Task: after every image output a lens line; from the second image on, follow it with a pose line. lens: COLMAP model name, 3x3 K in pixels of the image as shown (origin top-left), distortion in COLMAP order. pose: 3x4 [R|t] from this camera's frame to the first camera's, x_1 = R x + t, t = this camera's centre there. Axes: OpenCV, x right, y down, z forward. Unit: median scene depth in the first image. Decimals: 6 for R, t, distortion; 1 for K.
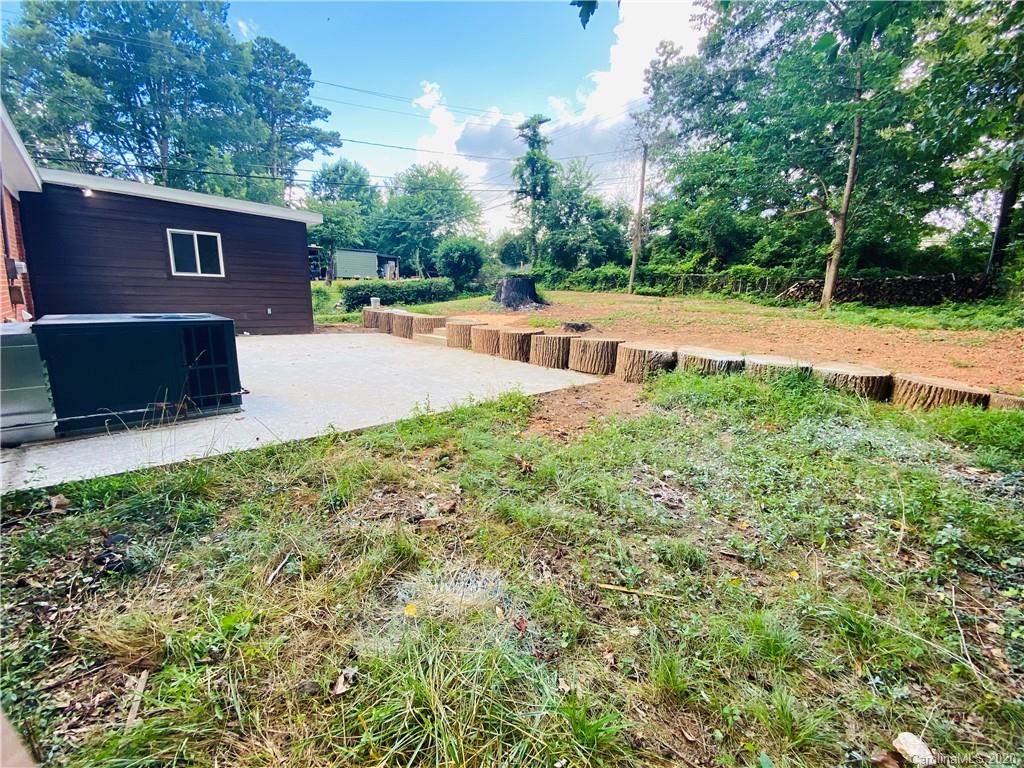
lens RADIAL K [[415.9, 0, 507.5], [0, 415.9, 381.5], [0, 0, 1]] dist [0.023900, -0.021369]
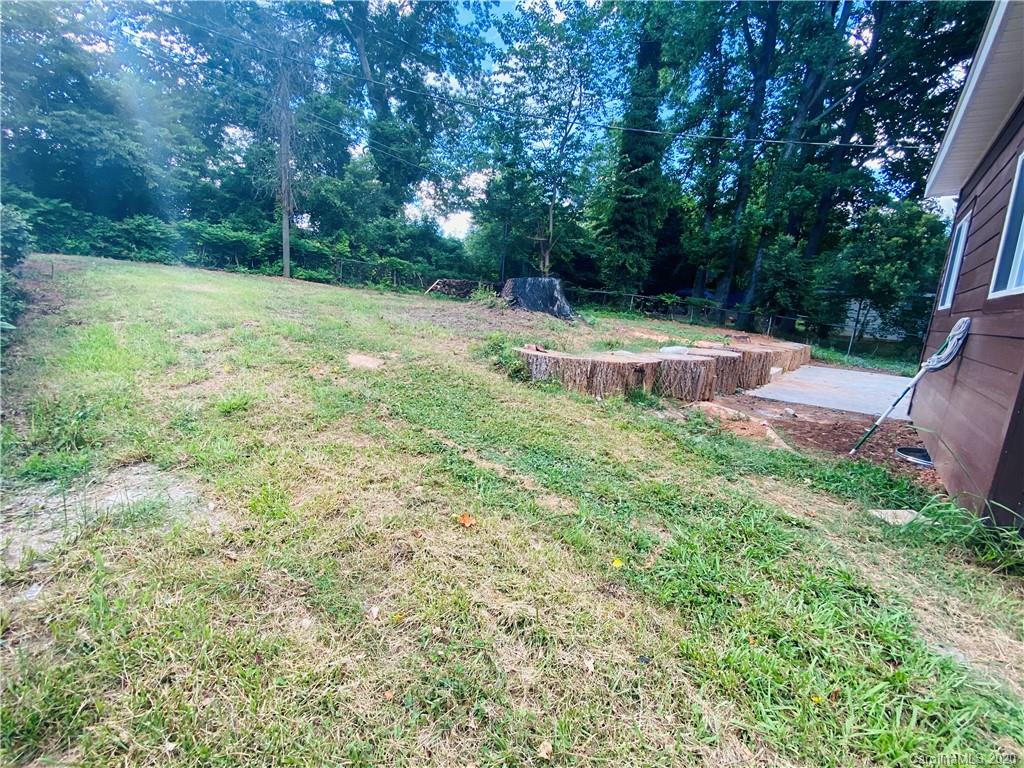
lens RADIAL K [[415.9, 0, 507.5], [0, 415.9, 381.5], [0, 0, 1]] dist [0.023900, -0.021369]
pose [[-0.105885, -0.224089, 0.968800, -0.464658], [0.129934, 0.962805, 0.236904, -0.185333], [-0.985853, 0.150965, -0.072830, 0.816975]]
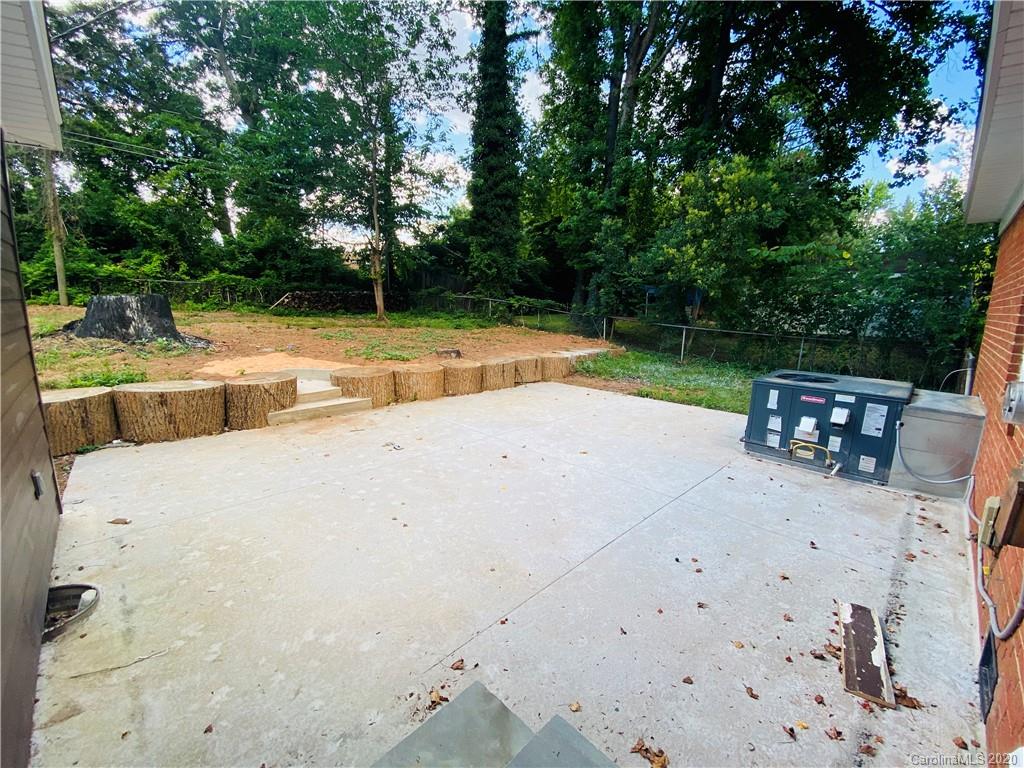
lens RADIAL K [[415.9, 0, 507.5], [0, 415.9, 381.5], [0, 0, 1]] dist [0.023900, -0.021369]
pose [[-0.011362, -0.214072, 0.976752, -0.397349], [0.193228, 0.957933, 0.212195, -0.117360], [-0.981088, 0.191147, 0.030480, 0.377925]]
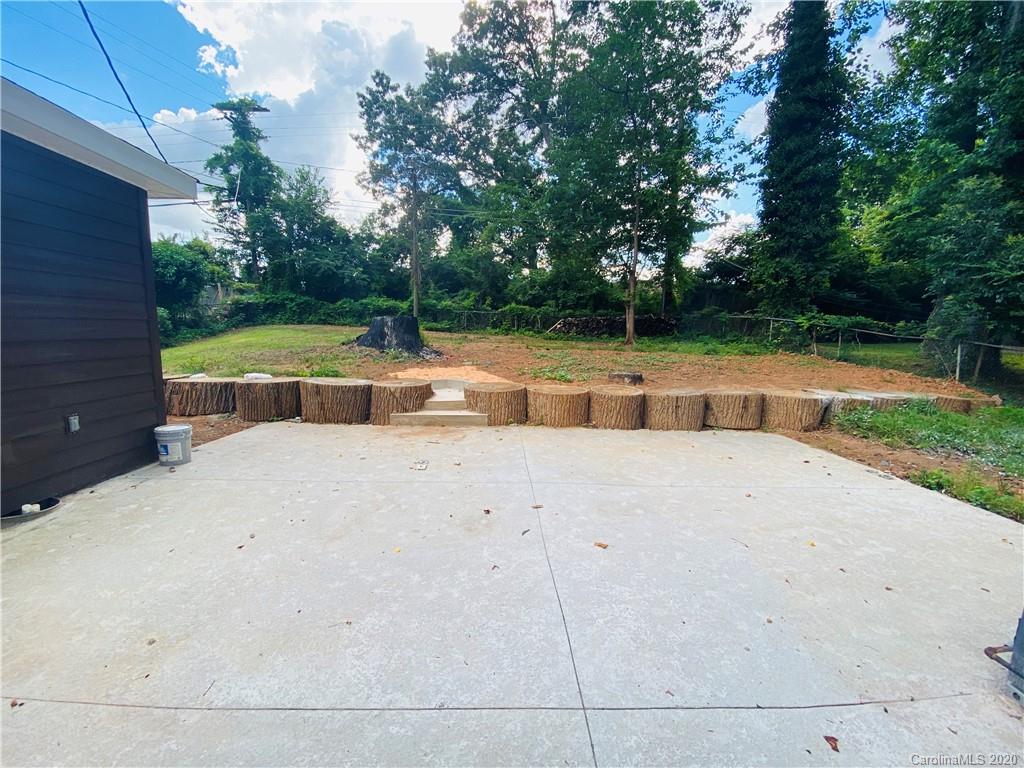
lens RADIAL K [[415.9, 0, 507.5], [0, 415.9, 381.5], [0, 0, 1]] dist [0.023900, -0.021369]
pose [[0.664608, -0.113940, 0.738454, -0.292006], [0.163071, 0.986599, 0.005463, -0.079016], [-0.729180, 0.116790, 0.674282, 0.271765]]
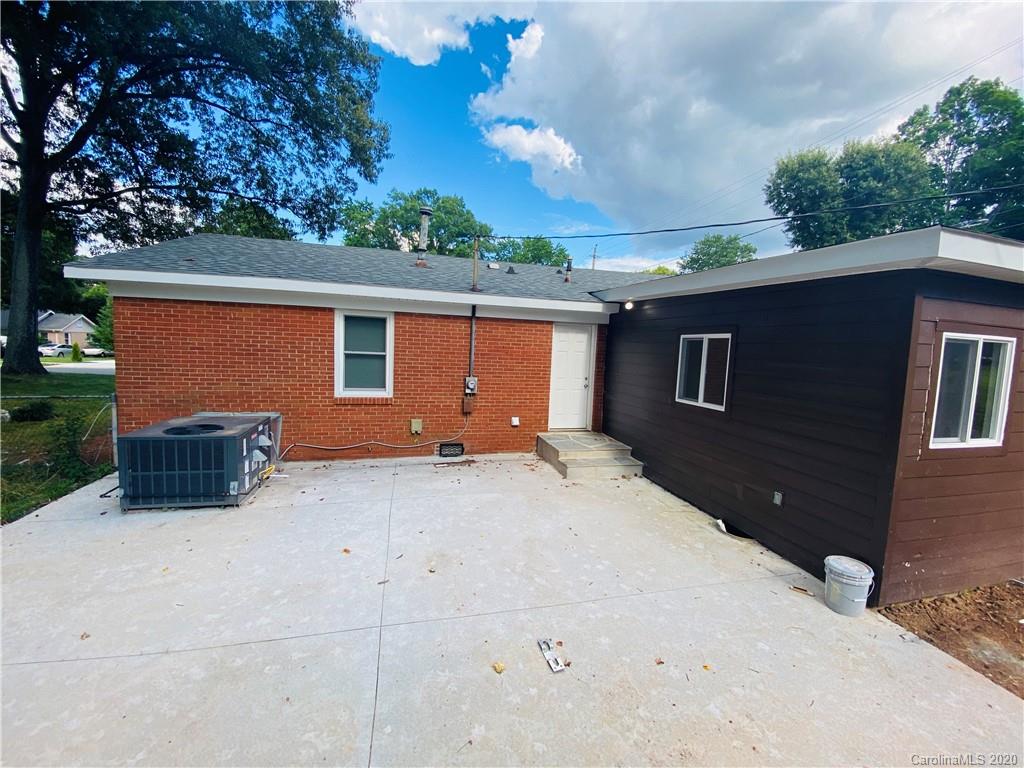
lens RADIAL K [[415.9, 0, 507.5], [0, 415.9, 381.5], [0, 0, 1]] dist [0.023900, -0.021369]
pose [[-0.488629, 0.023023, -0.872188, -0.036772], [-0.235624, 0.959026, 0.157320, -0.147666], [0.840073, 0.282380, -0.463183, 0.485880]]
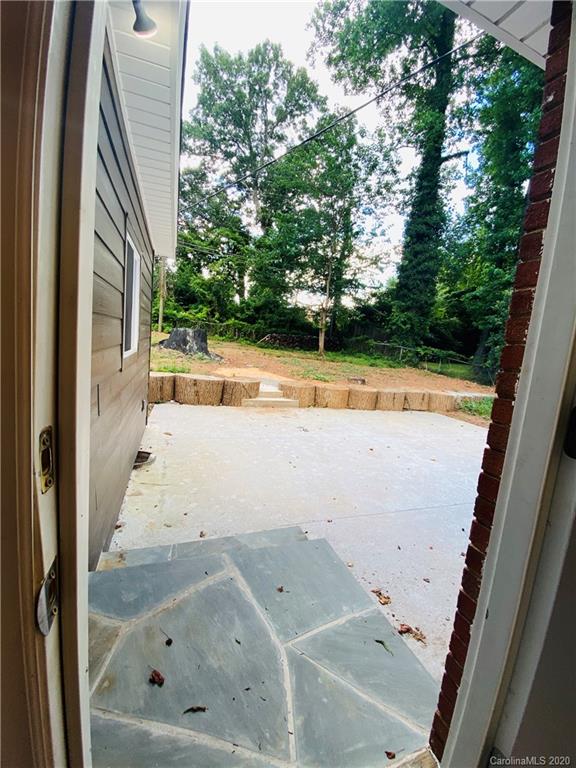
lens RADIAL K [[311.5, 0, 292.1], [0, 311.5, 379.7], [0, 0, 1]] dist [0.044657, -0.042078]
pose [[0.387207, -0.105954, 0.915885, -0.434911], [0.109978, 0.991590, 0.068217, -0.109637], [-0.915410, 0.074313, 0.395603, 0.348308]]
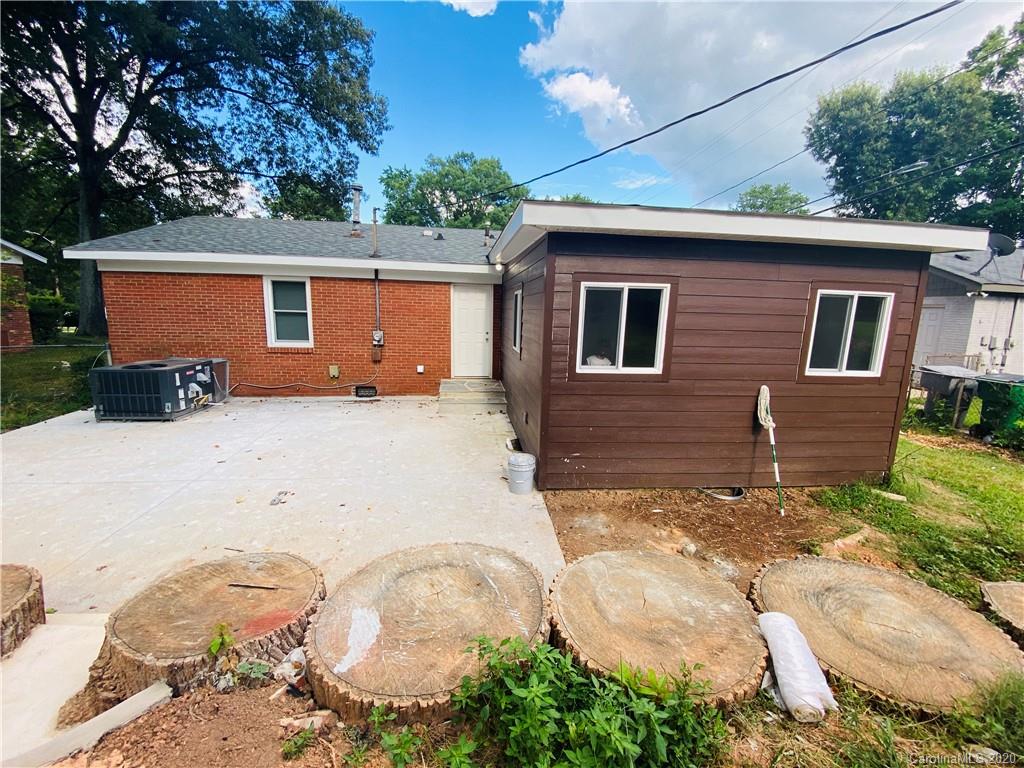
lens RADIAL K [[415.9, 0, 507.5], [0, 415.9, 381.5], [0, 0, 1]] dist [0.023900, -0.021369]
pose [[-0.603114, 0.088501, -0.792730, -0.068373], [-0.210336, 0.941006, 0.265080, -0.180850], [0.769423, 0.326613, -0.548919, 0.649765]]
